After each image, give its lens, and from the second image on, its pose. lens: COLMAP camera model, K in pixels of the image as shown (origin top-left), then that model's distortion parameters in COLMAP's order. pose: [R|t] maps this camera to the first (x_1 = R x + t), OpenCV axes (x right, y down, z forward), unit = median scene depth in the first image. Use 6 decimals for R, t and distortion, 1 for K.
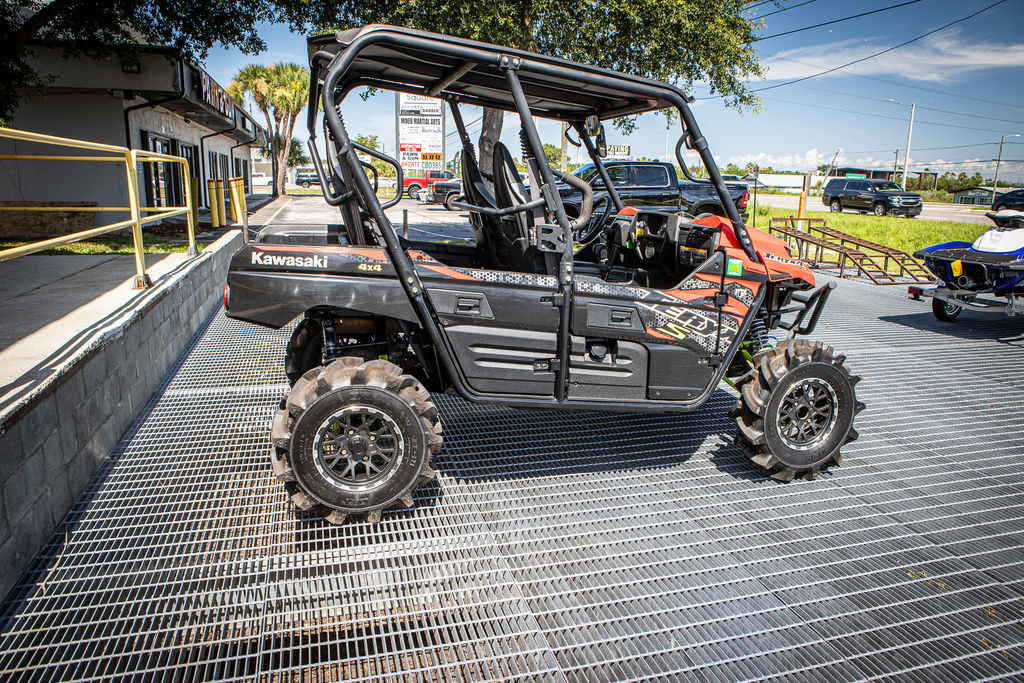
lens RADIAL K [[712.8, 0, 510.7], [0, 712.8, 346.7], [0, 0, 1]] dist [-0.112618, 0.051187]
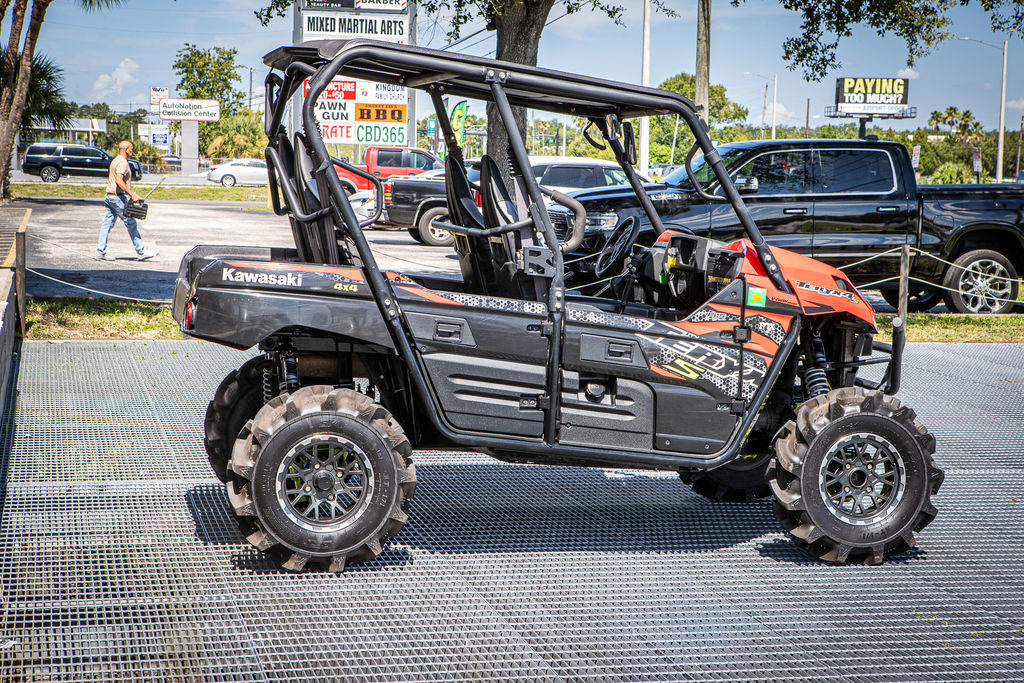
lens RADIAL K [[2037.3, 0, 513.2], [0, 2037.3, 342.3], [0, 0, 1]] dist [0.154388, 0.000000]
pose [[0.999186, 0.011620, -0.038636, 0.118154], [-0.017064, 0.989473, -0.143709, 0.309966], [0.036560, 0.144251, 0.988865, -1.493468]]
